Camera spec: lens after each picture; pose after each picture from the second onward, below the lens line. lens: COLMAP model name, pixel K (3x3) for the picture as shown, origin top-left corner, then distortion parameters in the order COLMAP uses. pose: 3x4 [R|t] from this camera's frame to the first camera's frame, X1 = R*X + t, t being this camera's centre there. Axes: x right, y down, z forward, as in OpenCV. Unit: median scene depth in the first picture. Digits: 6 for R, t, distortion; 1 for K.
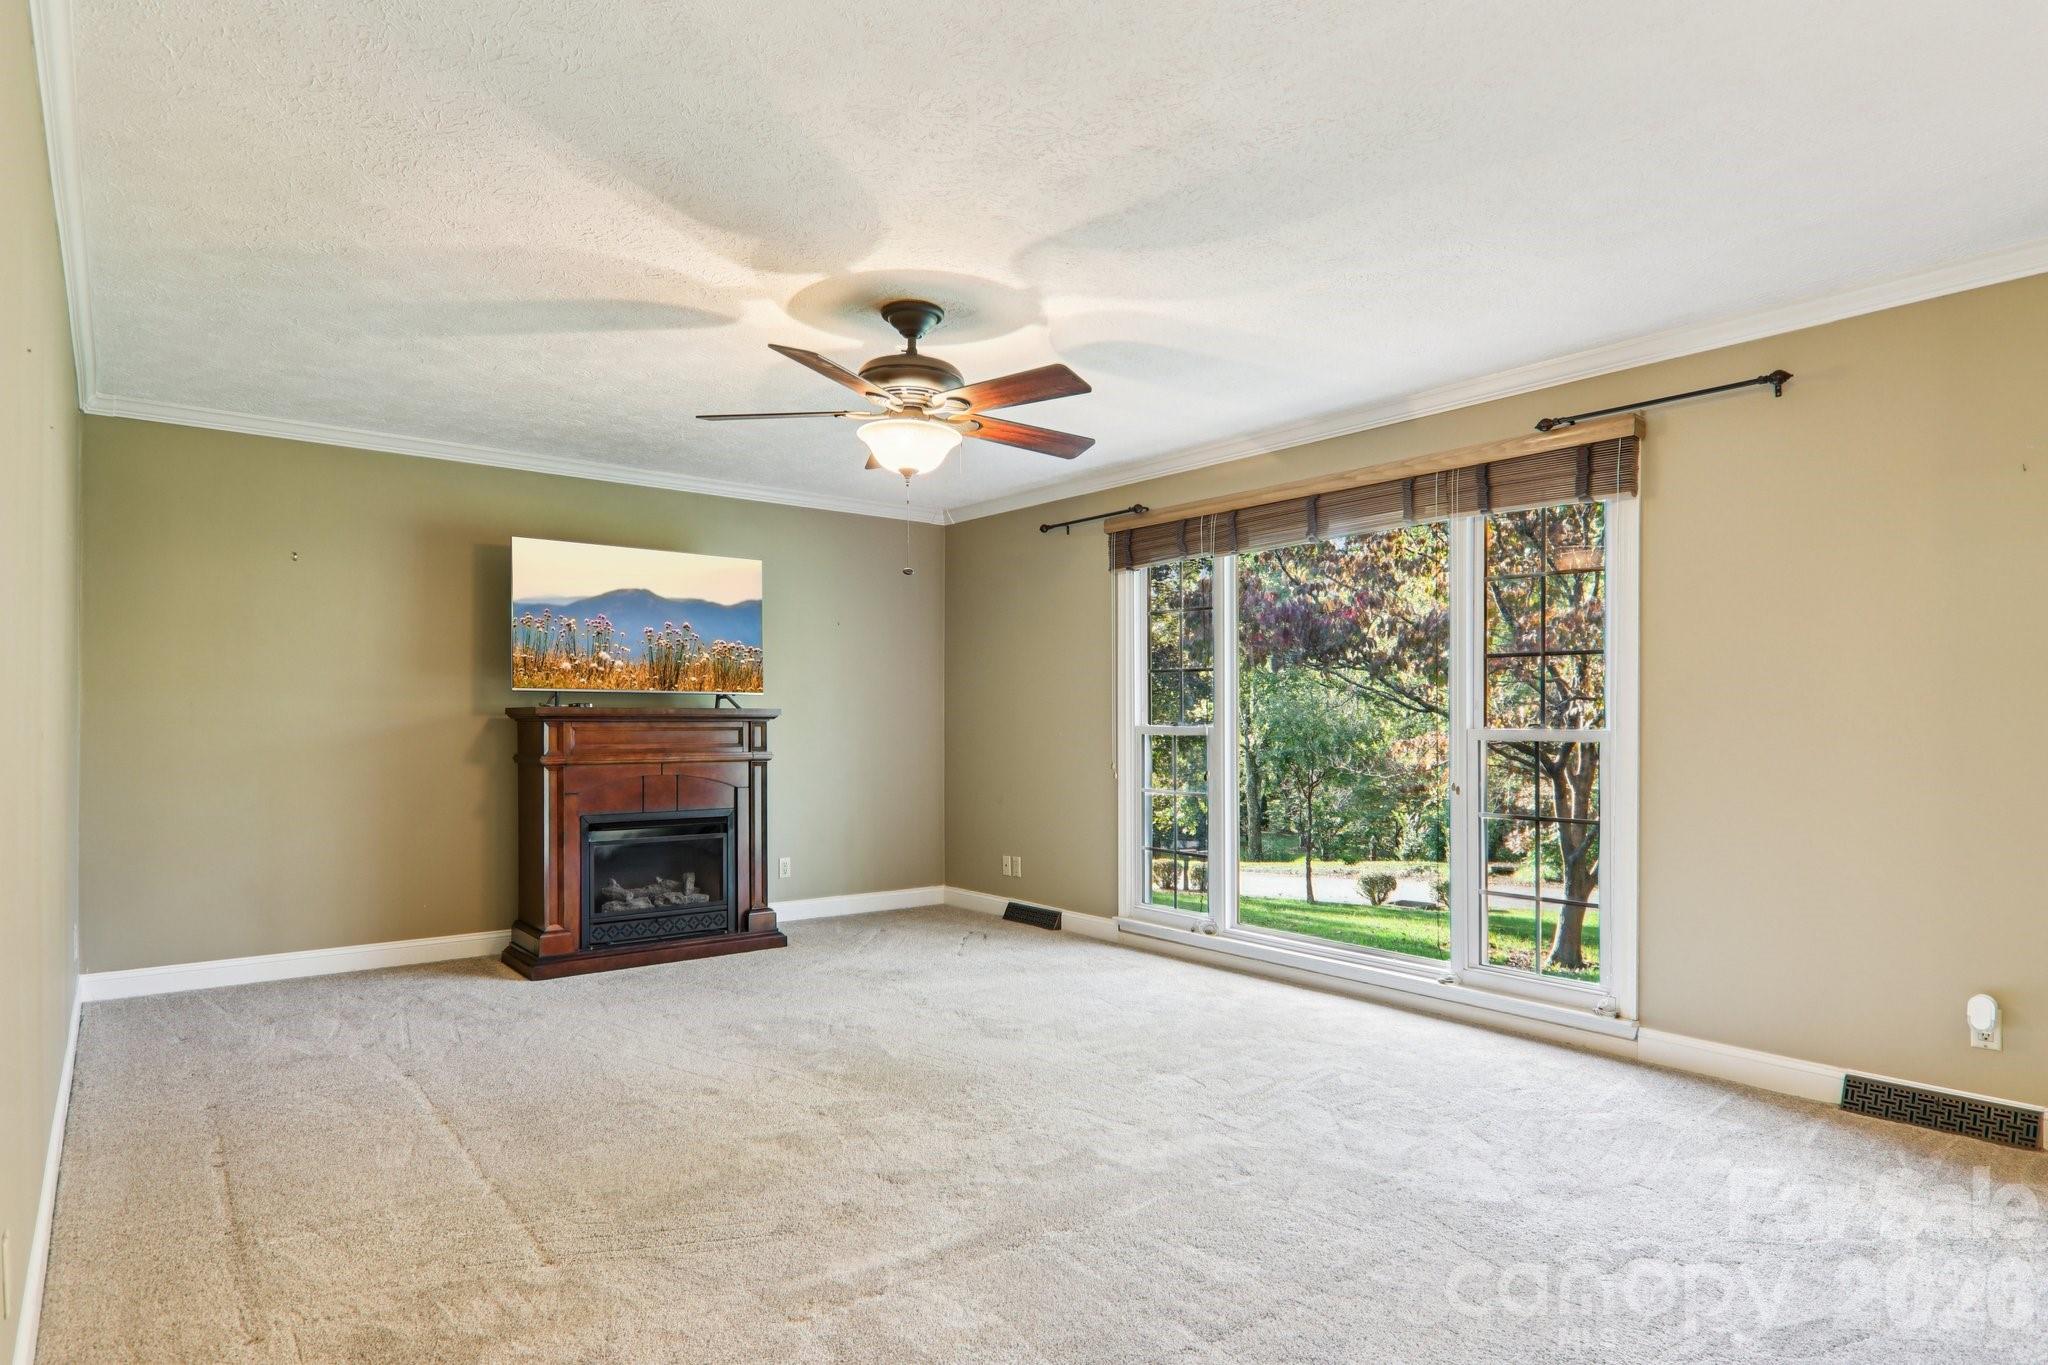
lens RADIAL K [[1153.7, 0, 1024.0], [0, 1153.7, 682.5], [0, 0, 1]] dist [0.007180, -0.022405]
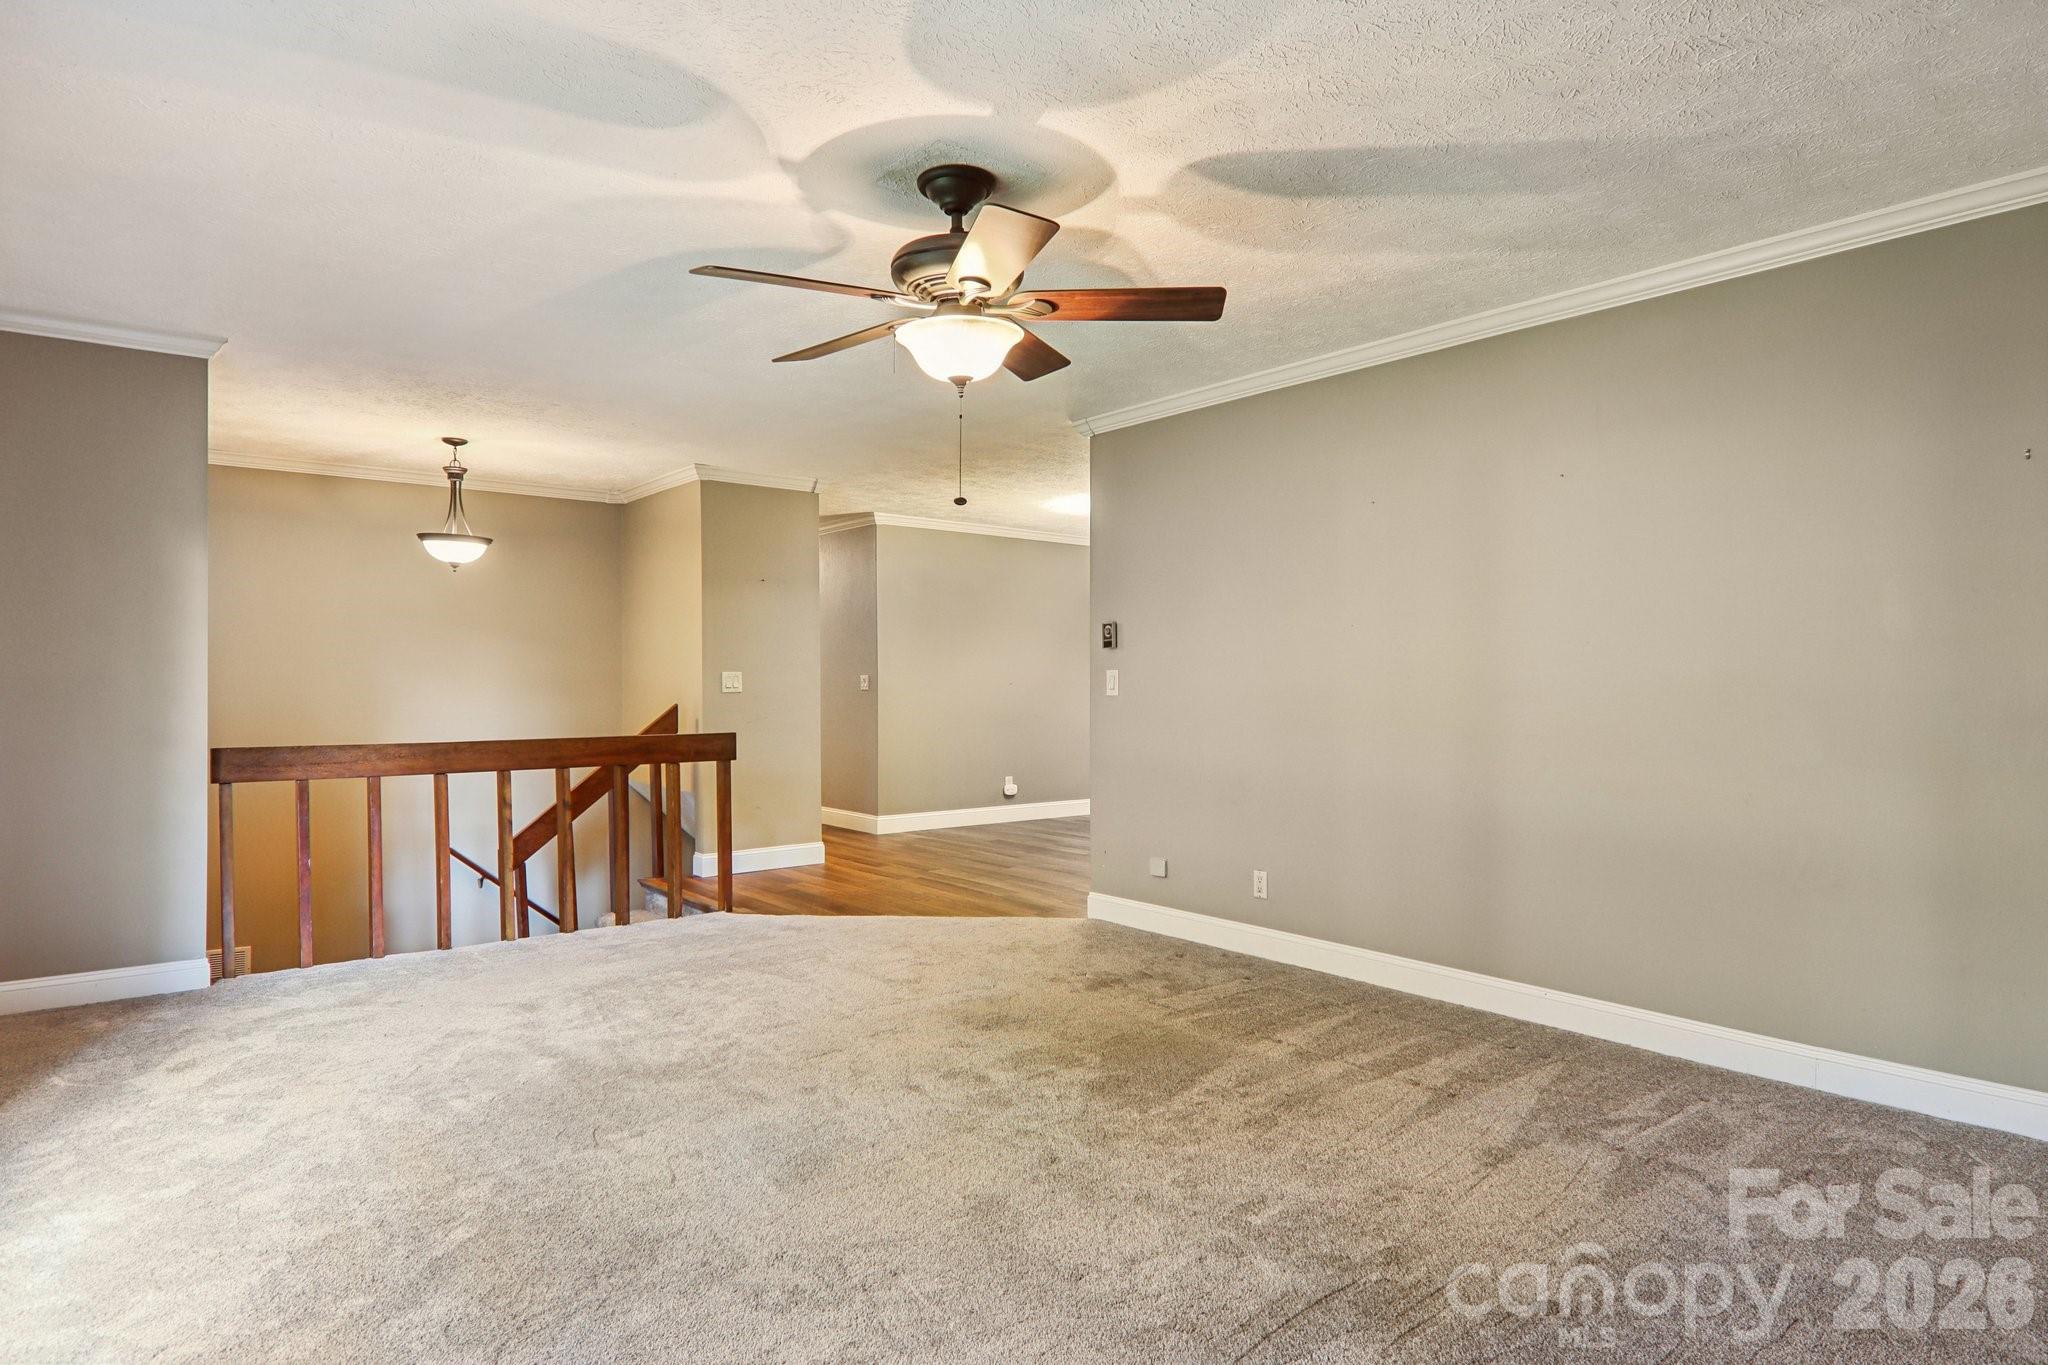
lens RADIAL K [[1153.7, 0, 1024.0], [0, 1153.7, 682.5], [0, 0, 1]] dist [0.007180, -0.022405]
pose [[-0.999672, -0.001345, -0.025557, -0.104897], [-0.000713, 0.999694, -0.024740, 0.040170], [0.025582, -0.024713, -0.999367, 1.516929]]
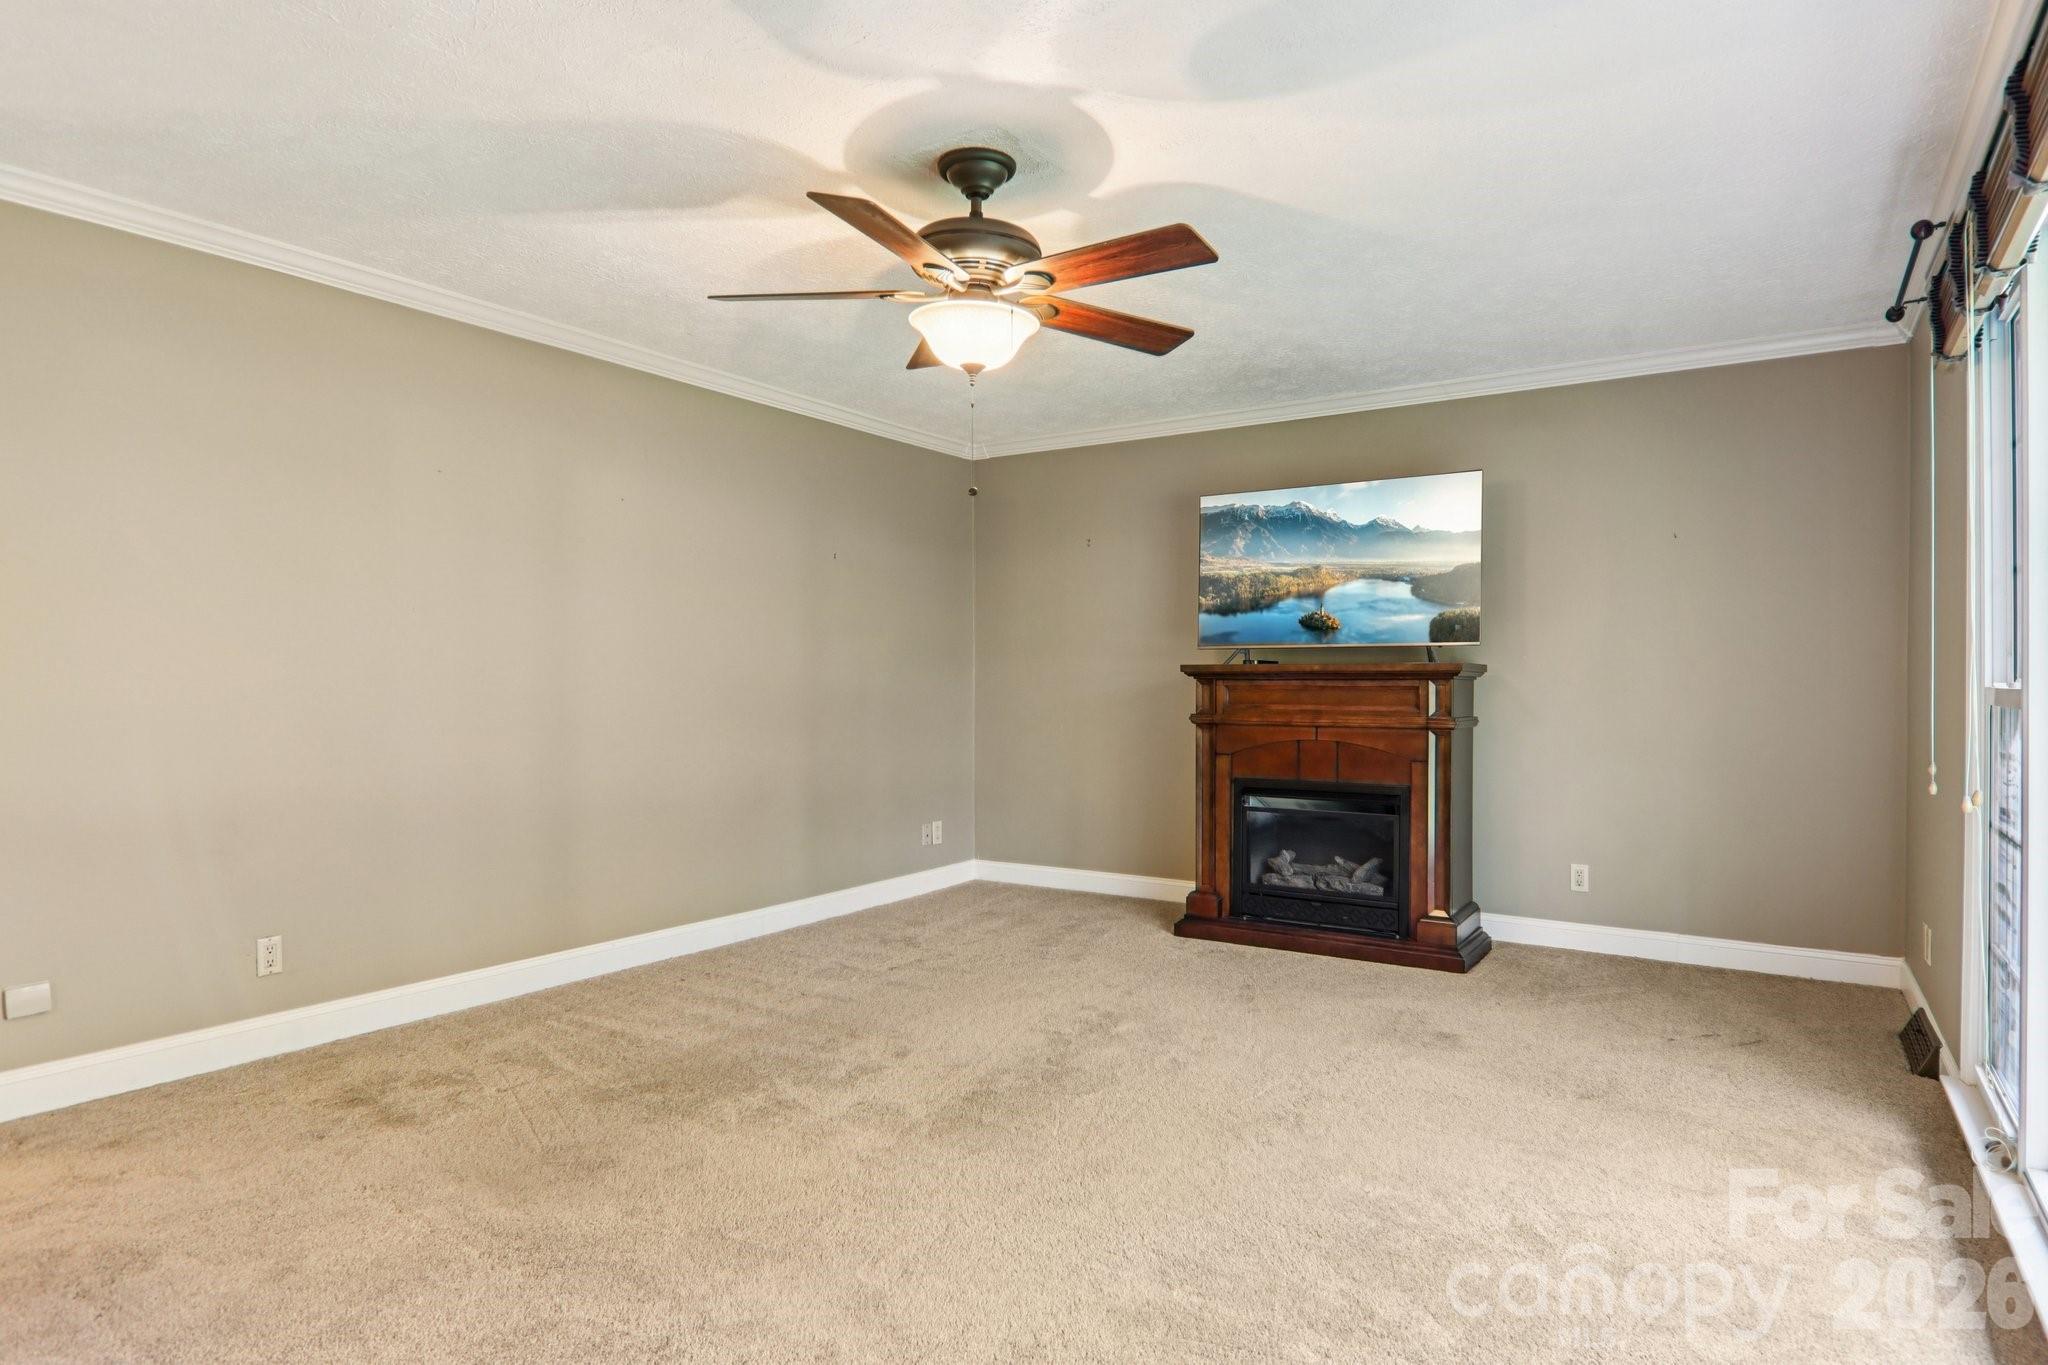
lens RADIAL K [[1153.7, 0, 1024.0], [0, 1153.7, 682.5], [0, 0, 1]] dist [0.007180, -0.022405]
pose [[0.317281, 0.003436, -0.948325, 0.564223], [0.030106, 0.999453, 0.013694, 0.021969], [0.947853, -0.032895, 0.317004, 0.645397]]
